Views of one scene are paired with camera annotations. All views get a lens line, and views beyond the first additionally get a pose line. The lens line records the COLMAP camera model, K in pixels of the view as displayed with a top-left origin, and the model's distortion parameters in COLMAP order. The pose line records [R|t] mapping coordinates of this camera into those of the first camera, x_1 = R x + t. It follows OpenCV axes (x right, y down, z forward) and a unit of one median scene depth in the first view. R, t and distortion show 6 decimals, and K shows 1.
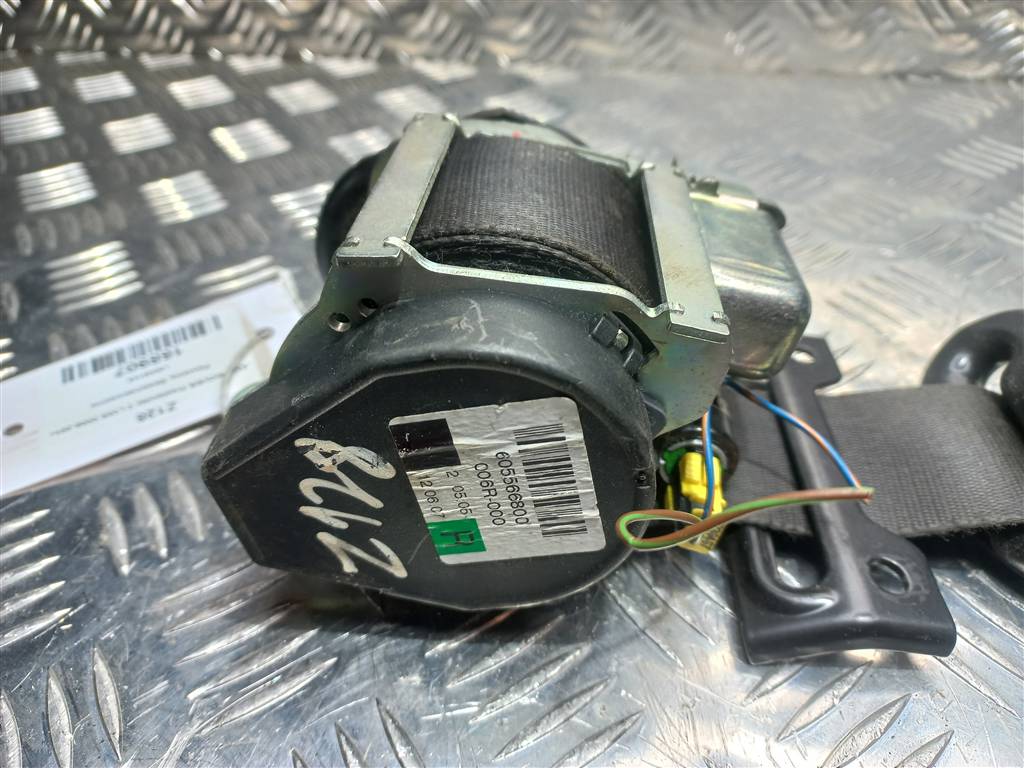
lens RADIAL K [[781.6, 0, 512.0], [0, 781.6, 384.0], [0, 0, 1]] dist [-0.009266, 0.039095]
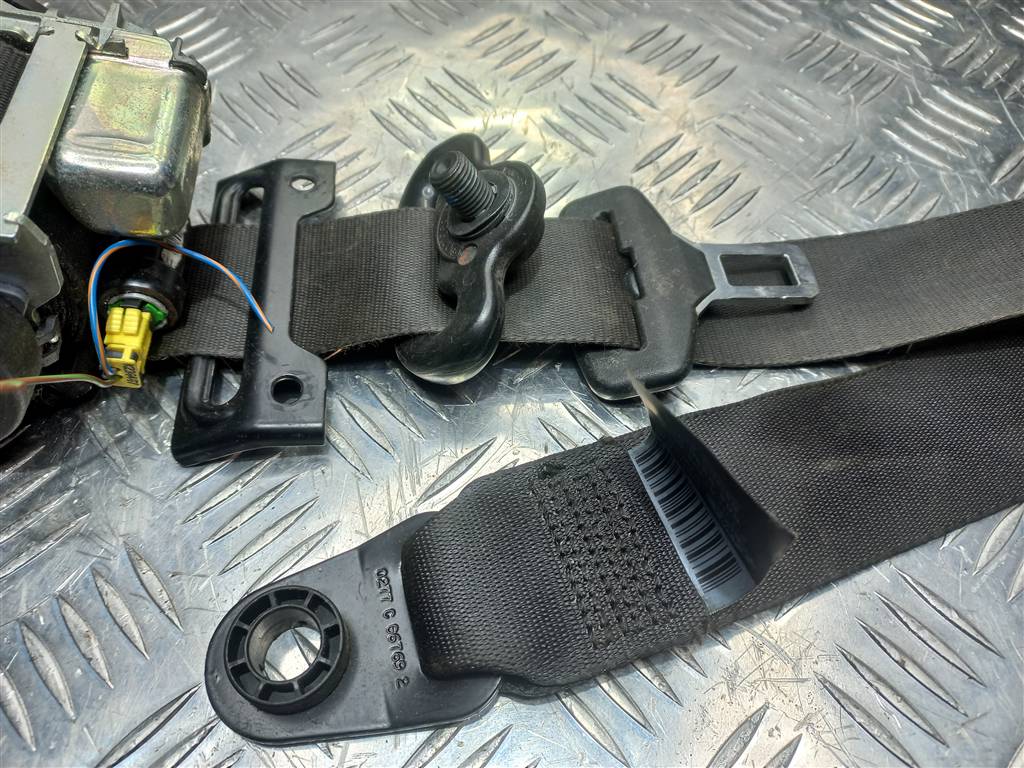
lens RADIAL K [[729.3, 0, 512.0], [0, 729.3, 384.0], [0, 0, 1]] dist [-0.012287, -0.003523]
pose [[0.980092, -0.117434, 0.160093, 0.640773], [0.060183, 0.944107, 0.324098, -0.125219], [-0.189205, -0.308011, 0.932379, -0.179284]]
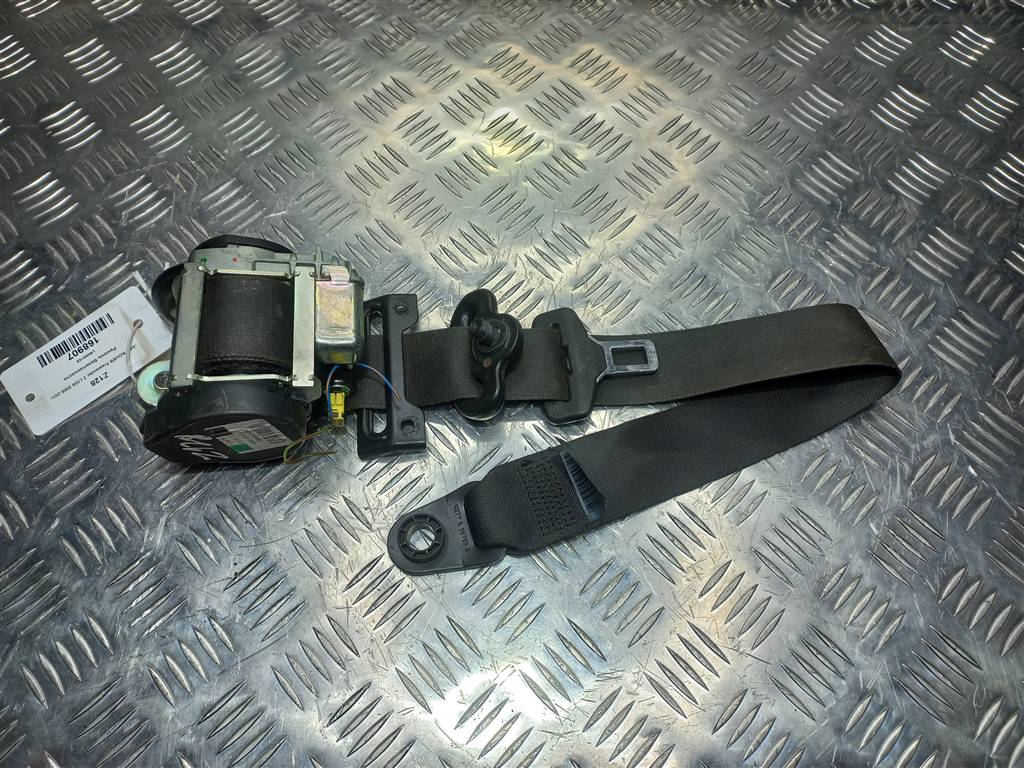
lens RADIAL K [[683.1, 0, 512.0], [0, 683.1, 384.0], [0, 0, 1]] dist [0.001670, 0.006336]
pose [[0.979035, -0.153890, 0.133448, 0.535397], [0.080750, 0.894692, 0.439323, -0.920927], [-0.187002, -0.419337, 0.888362, -1.179055]]
